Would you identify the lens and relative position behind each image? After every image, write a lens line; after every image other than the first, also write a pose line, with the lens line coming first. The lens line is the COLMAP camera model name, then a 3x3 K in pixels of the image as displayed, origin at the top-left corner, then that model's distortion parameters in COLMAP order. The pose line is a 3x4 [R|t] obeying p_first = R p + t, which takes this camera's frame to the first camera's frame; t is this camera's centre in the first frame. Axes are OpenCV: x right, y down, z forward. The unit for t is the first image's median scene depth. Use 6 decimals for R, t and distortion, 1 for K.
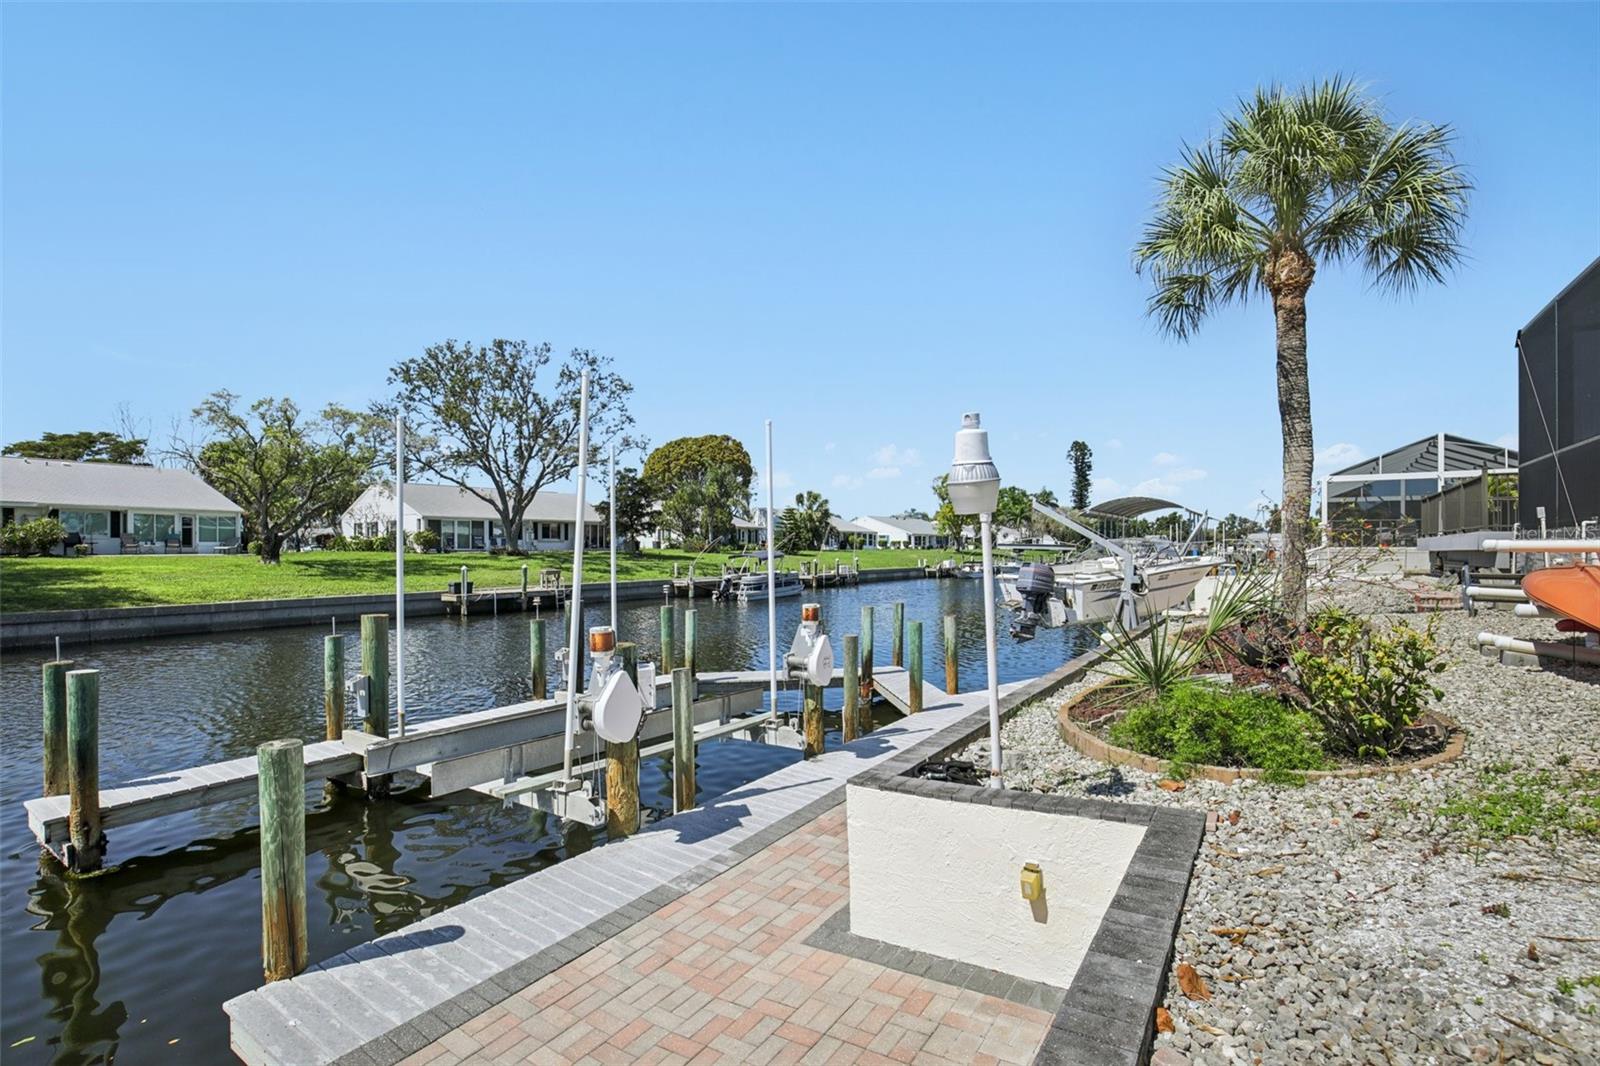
lens RADIAL K [[722.0, 0, 800.0], [0, 722.0, 533.0], [0, 0, 1]] dist [-0.031480, -0.000147]
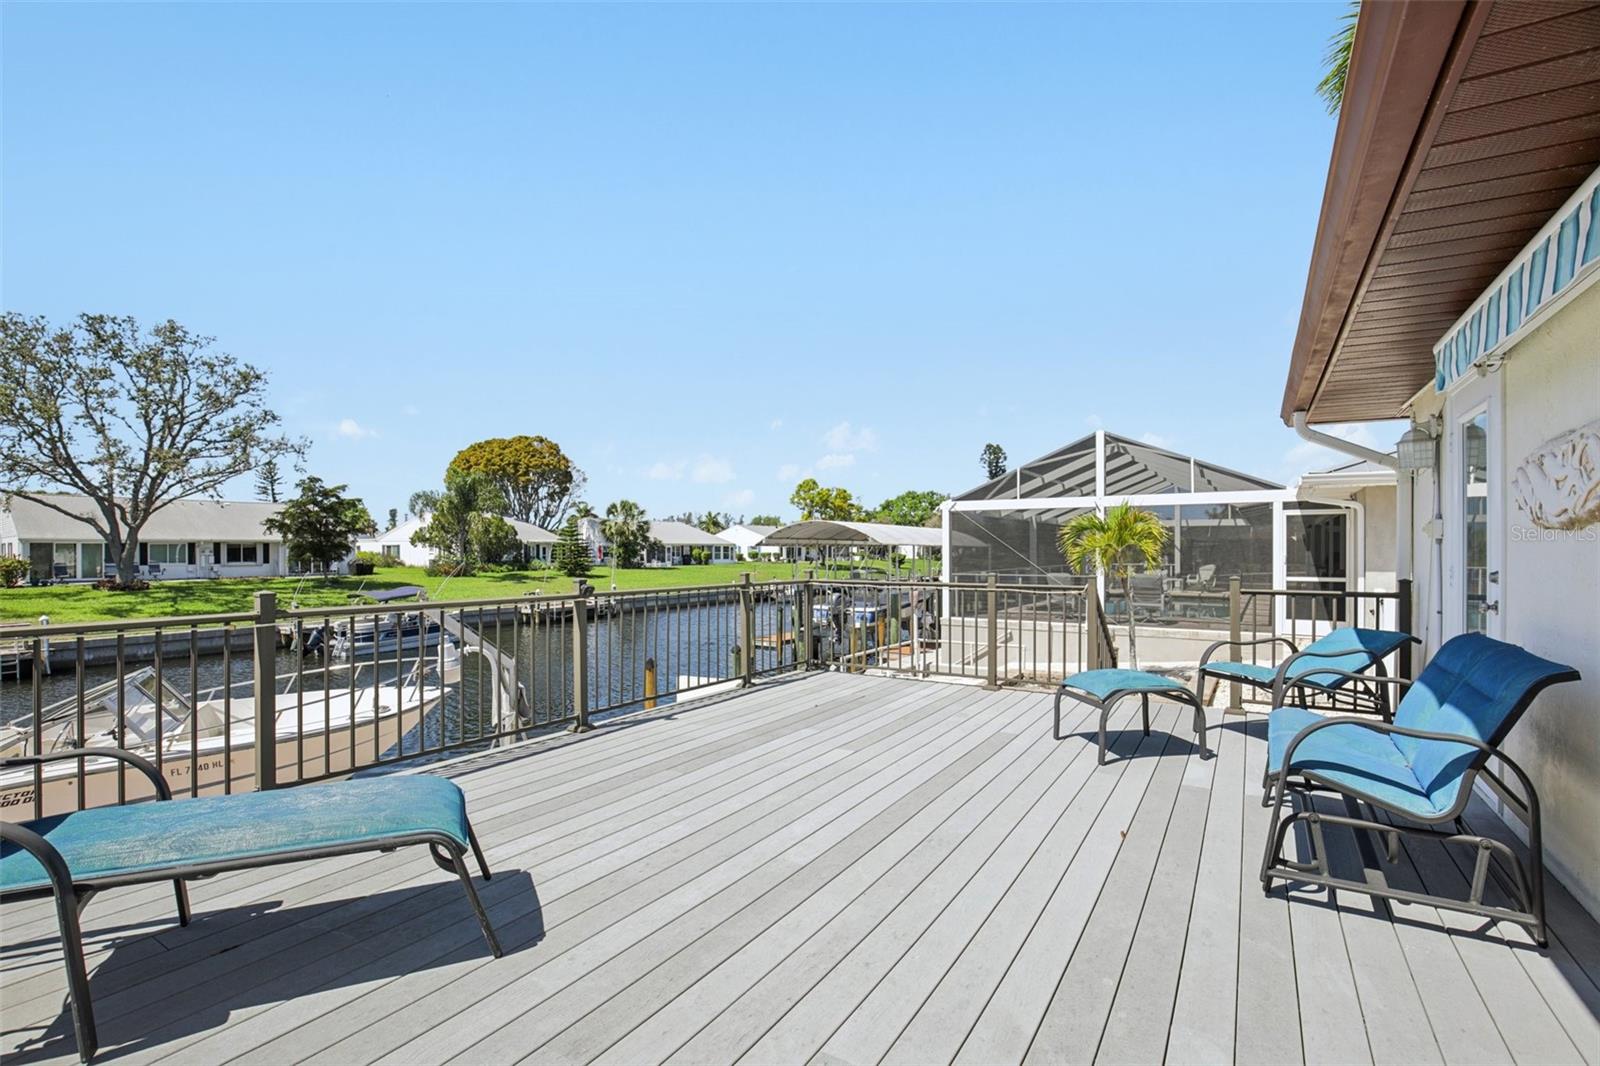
lens RADIAL K [[722.0, 0, 800.0], [0, 722.0, 533.0], [0, 0, 1]] dist [-0.031480, -0.000147]
pose [[0.998621, -0.002425, 0.052438, 0.281101], [0.002574, 0.999993, -0.002774, -0.025039], [-0.052431, 0.002905, 0.998620, 0.186321]]
